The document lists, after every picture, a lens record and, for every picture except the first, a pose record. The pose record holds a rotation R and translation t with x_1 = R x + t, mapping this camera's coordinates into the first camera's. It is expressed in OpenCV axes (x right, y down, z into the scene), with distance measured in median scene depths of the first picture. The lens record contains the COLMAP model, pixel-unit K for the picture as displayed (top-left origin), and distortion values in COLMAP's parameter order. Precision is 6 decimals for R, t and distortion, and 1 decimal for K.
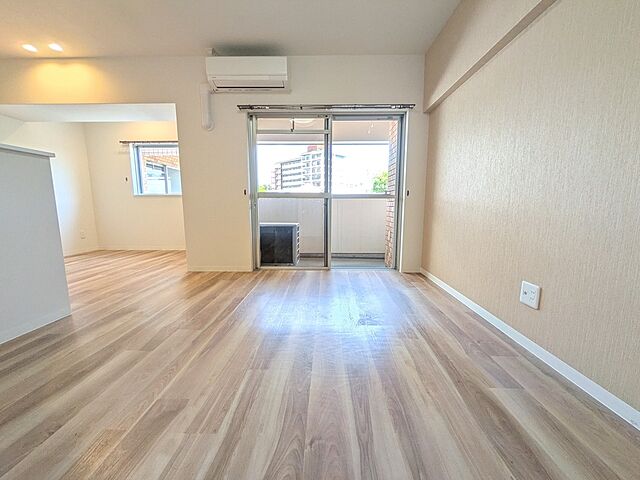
lens RADIAL K [[255.6, 0, 320.0], [0, 255.6, 240.0], [0, 0, 1]] dist [0.002867, -0.000324]
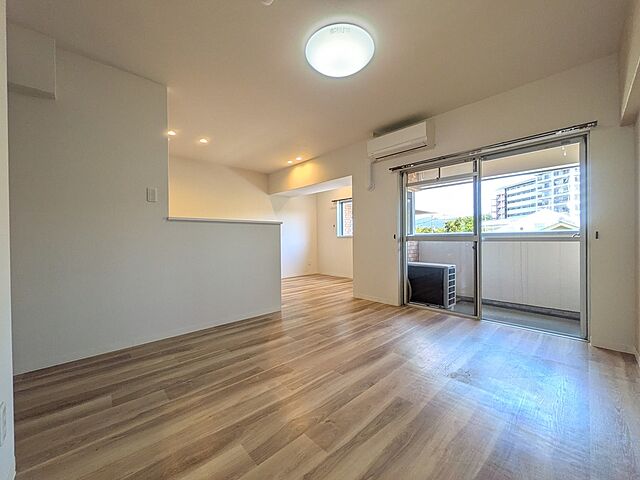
lens RADIAL K [[255.6, 0, 320.0], [0, 255.6, 240.0], [0, 0, 1]] dist [0.002867, -0.000324]
pose [[0.701977, -0.002324, -0.712196, 0.305614], [-0.086079, 0.992387, -0.088082, -0.037513], [0.706979, 0.123137, 0.696433, -0.063007]]
